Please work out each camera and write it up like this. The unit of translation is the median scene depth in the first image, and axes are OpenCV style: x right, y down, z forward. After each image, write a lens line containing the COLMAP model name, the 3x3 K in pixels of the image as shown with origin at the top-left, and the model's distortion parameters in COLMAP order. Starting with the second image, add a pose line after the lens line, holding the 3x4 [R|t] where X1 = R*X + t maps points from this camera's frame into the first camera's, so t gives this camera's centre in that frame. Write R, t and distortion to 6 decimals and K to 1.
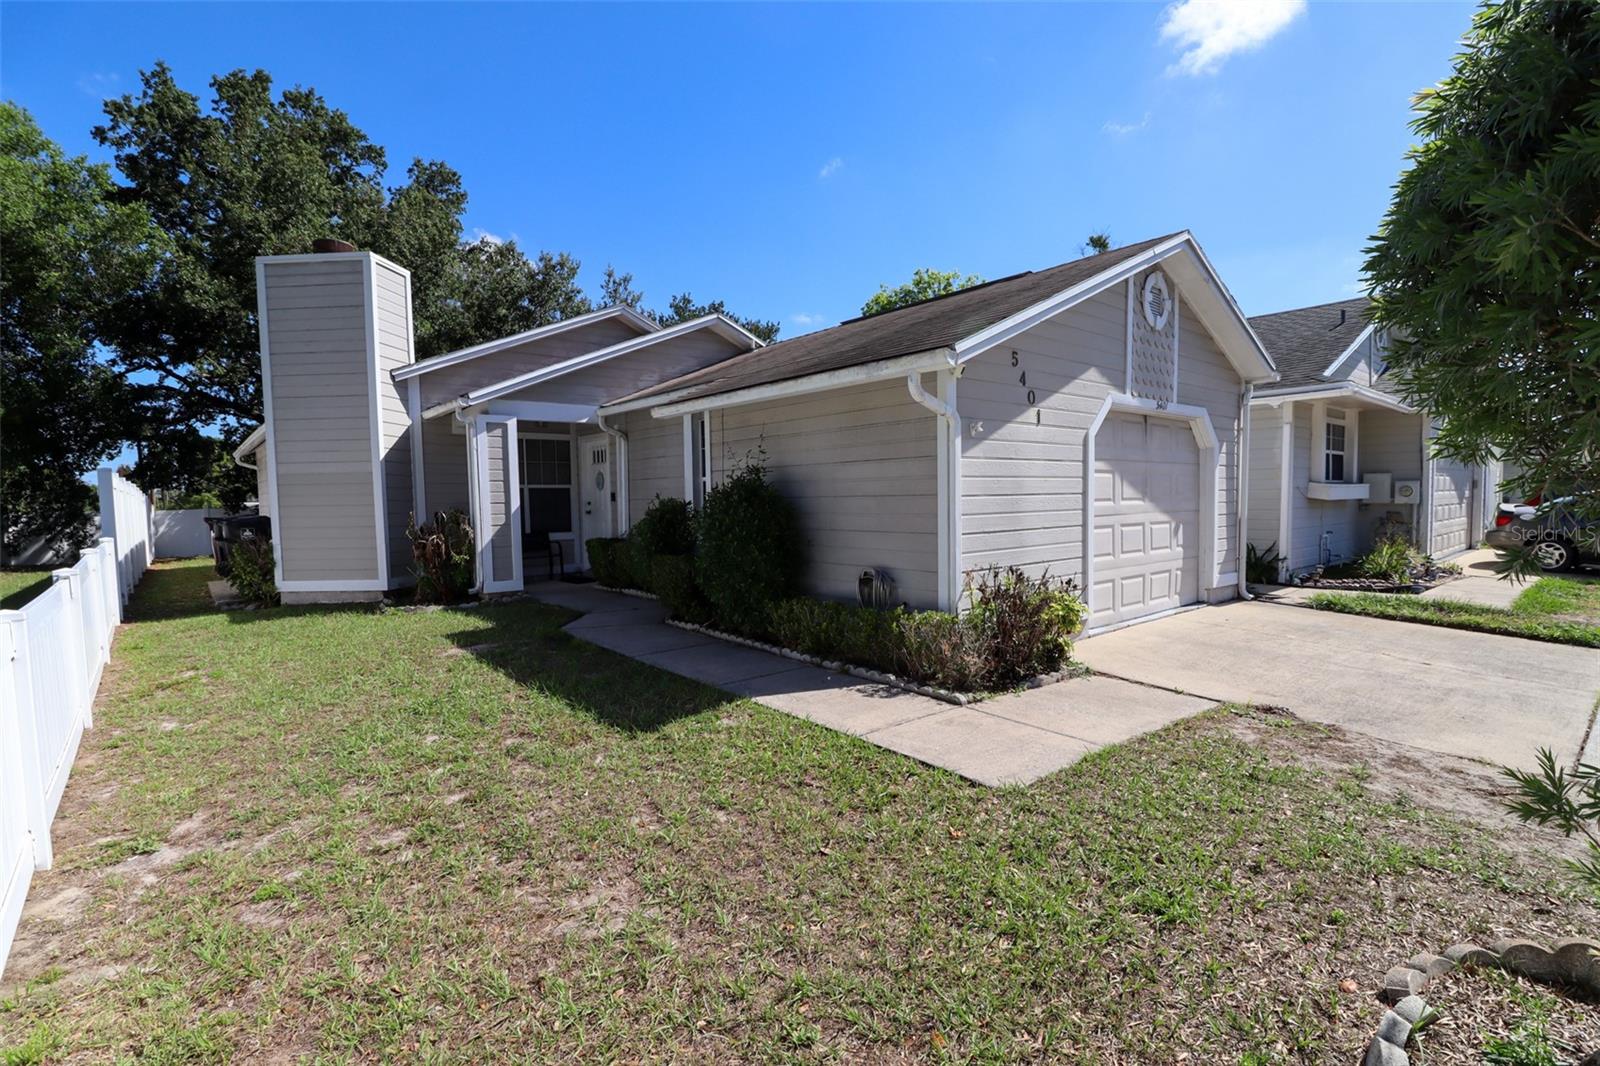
lens RADIAL K [[742.2, 0, 799.6], [0, 742.2, 536.0], [0, 0, 1]] dist [-0.013685, -0.001964]
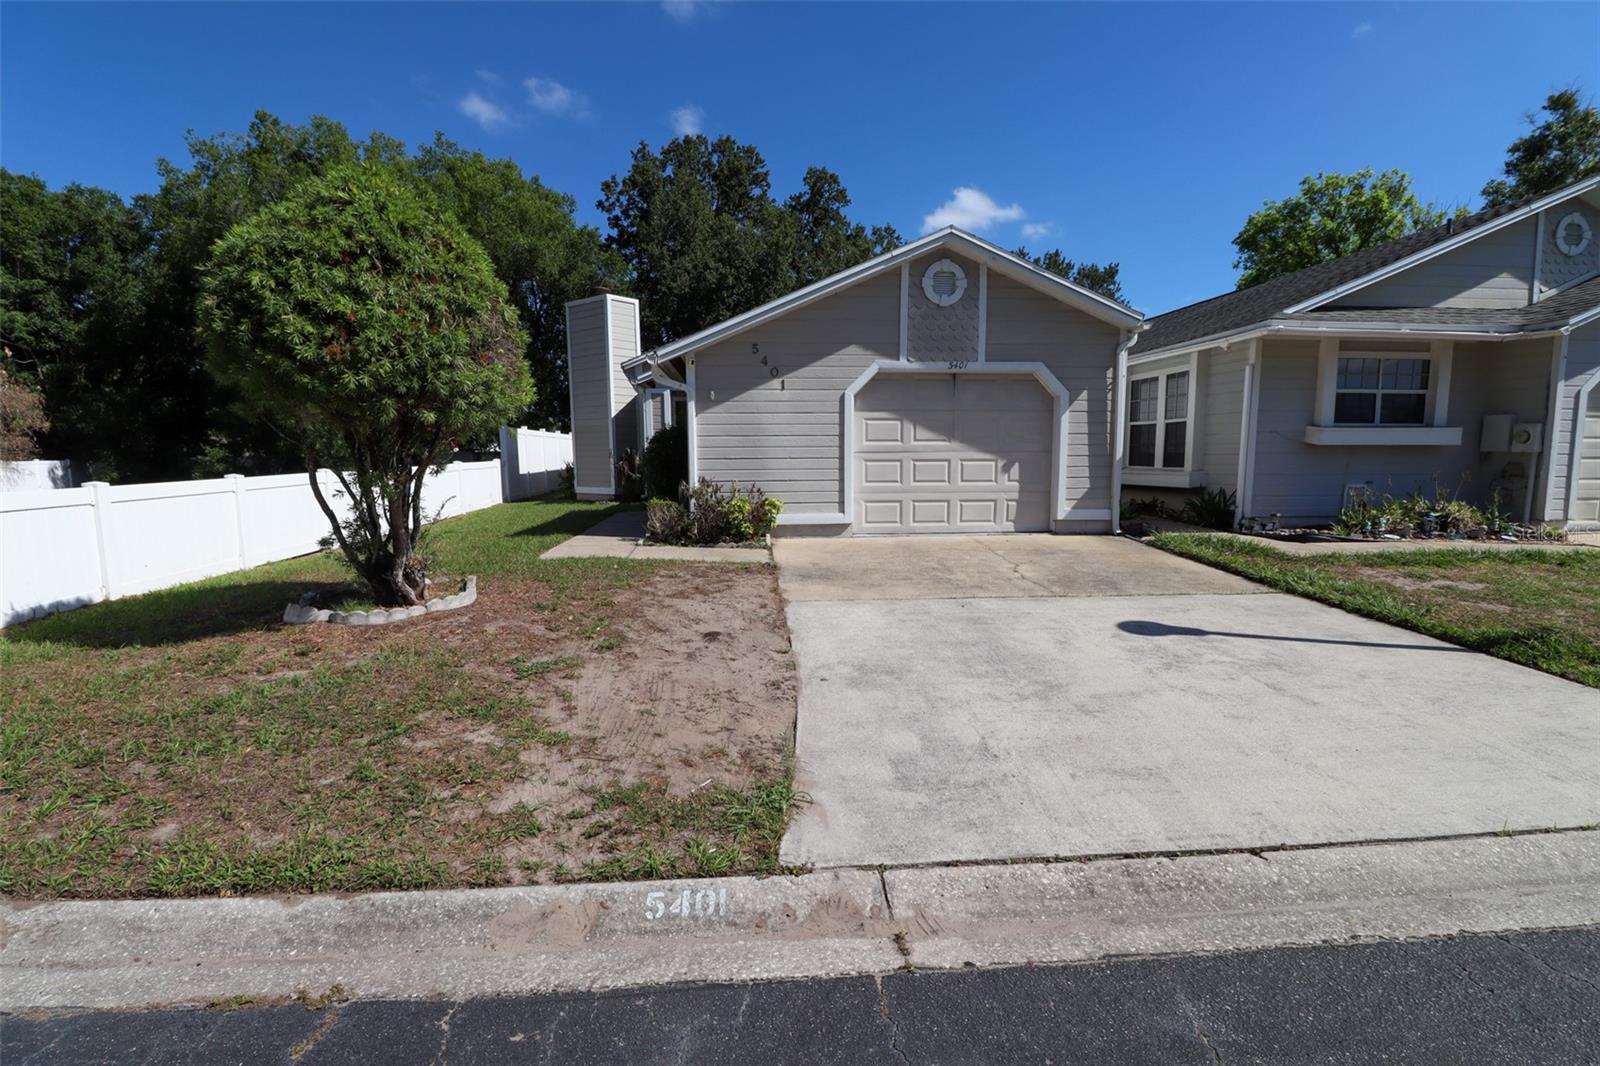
lens RADIAL K [[742.2, 0, 801.3], [0, 742.2, 532.5], [0, 0, 1]] dist [-0.013685, -0.001964]
pose [[0.816334, 0.073210, -0.572922, 0.789161], [-0.037270, 0.996544, 0.074237, 0.017564], [0.576376, -0.039249, 0.816241, -0.148148]]
